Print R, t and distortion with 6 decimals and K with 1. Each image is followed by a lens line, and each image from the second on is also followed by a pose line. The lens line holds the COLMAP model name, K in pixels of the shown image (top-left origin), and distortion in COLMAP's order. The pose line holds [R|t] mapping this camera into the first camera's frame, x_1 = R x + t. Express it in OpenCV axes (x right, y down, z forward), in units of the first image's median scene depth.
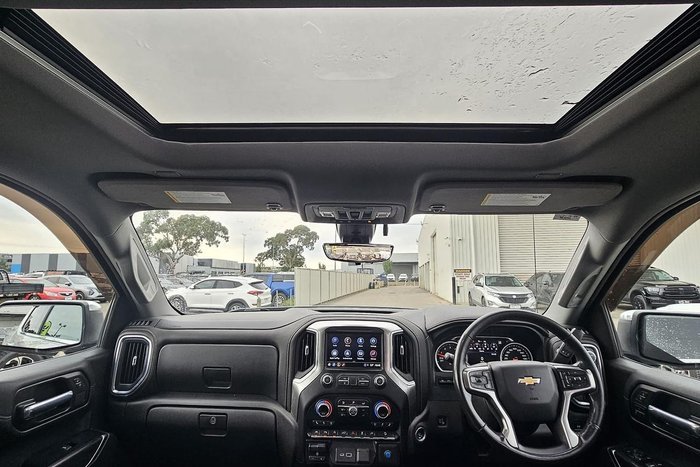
lens RADIAL K [[358.3, 0, 350.2], [0, 358.3, 235.9], [0, 0, 1]] dist [0.002003, 0.000723]
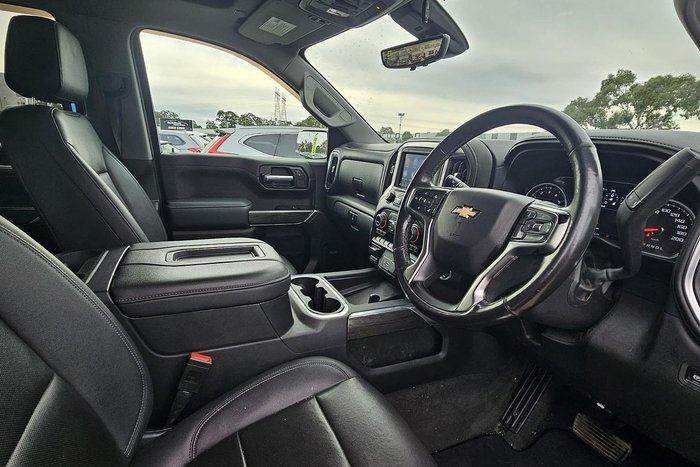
lens RADIAL K [[358.3, 0, 350.7], [0, 358.3, 246.5], [0, 0, 1]] dist [0.002003, 0.000723]
pose [[0.445475, 0.262545, -0.855934, 0.787443], [0.055477, 0.946104, 0.319076, 0.194949], [0.893574, -0.189625, 0.406900, 0.432737]]
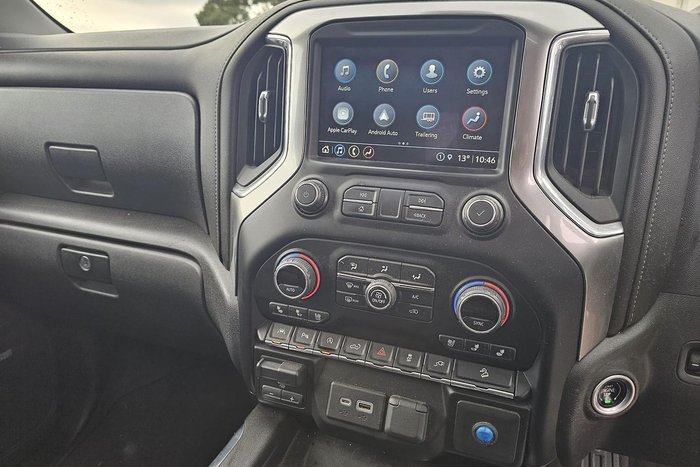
lens RADIAL K [[498.8, 0, 348.5], [0, 498.8, 232.2], [0, 0, 1]] dist [0.039479, -0.007964]
pose [[0.944796, 0.099850, -0.312075, 0.102481], [0.038467, 0.912050, 0.408271, 0.246949], [0.325393, -0.397737, 0.857860, 0.602491]]
